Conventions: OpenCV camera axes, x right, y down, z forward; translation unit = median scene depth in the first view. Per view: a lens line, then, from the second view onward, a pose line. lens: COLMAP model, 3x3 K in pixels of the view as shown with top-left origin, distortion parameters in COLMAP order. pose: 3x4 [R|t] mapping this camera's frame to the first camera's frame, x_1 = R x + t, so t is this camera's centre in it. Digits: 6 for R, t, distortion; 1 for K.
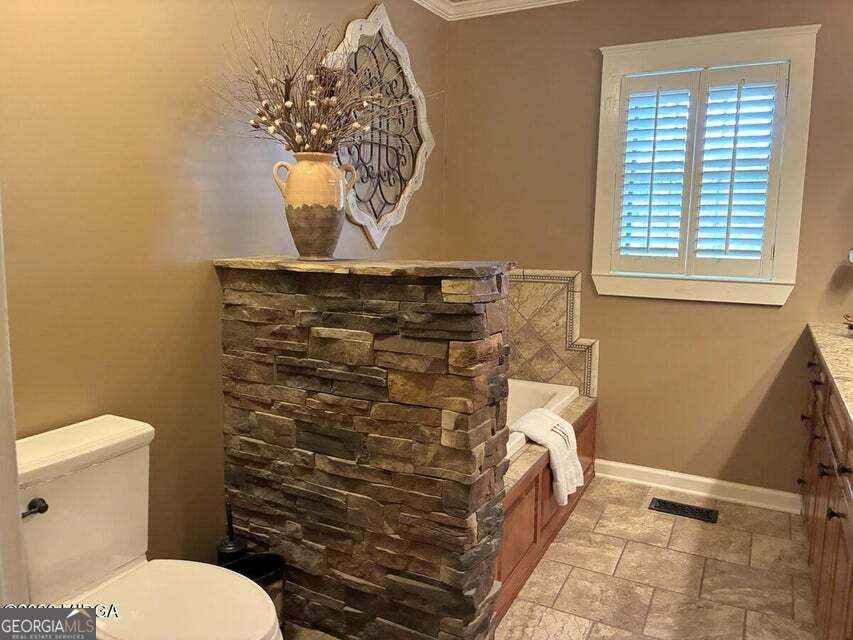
lens RADIAL K [[650.5, 0, 426.4], [0, 650.5, 320.2], [0, 0, 1]] dist [0.060151, -0.080382]
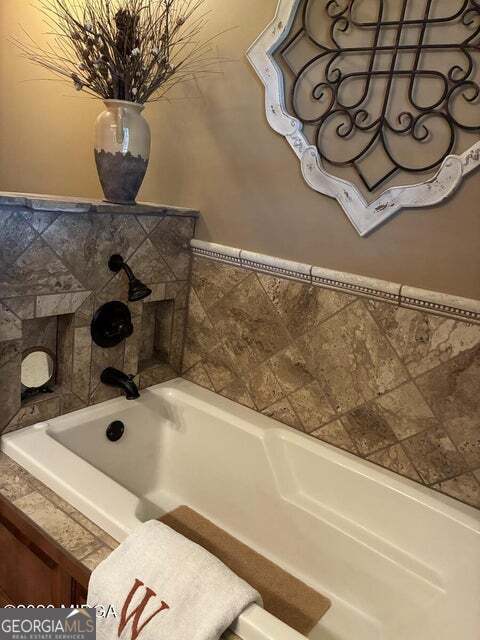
lens RADIAL K [[488.1, 0, 241.2], [0, 488.1, 317.8], [0, 0, 1]] dist [0.060151, -0.080382]
pose [[-0.186649, 0.211329, -0.959428, 0.470995], [-0.271485, 0.927466, 0.257104, -0.130713], [0.944171, 0.308458, -0.115738, 0.986431]]
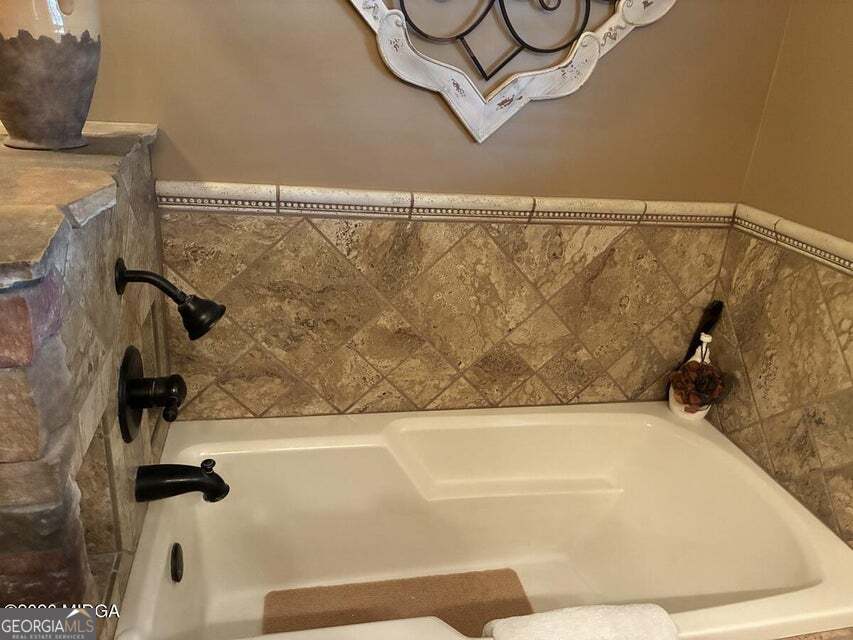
lens RADIAL K [[650.5, 0, 428.6], [0, 650.5, 320.2], [0, 0, 1]] dist [0.060151, -0.080382]
pose [[0.632528, 0.333740, -0.698946, 0.307776], [-0.191663, 0.941783, 0.276243, -0.114668], [0.750449, -0.040769, 0.659669, 0.641072]]
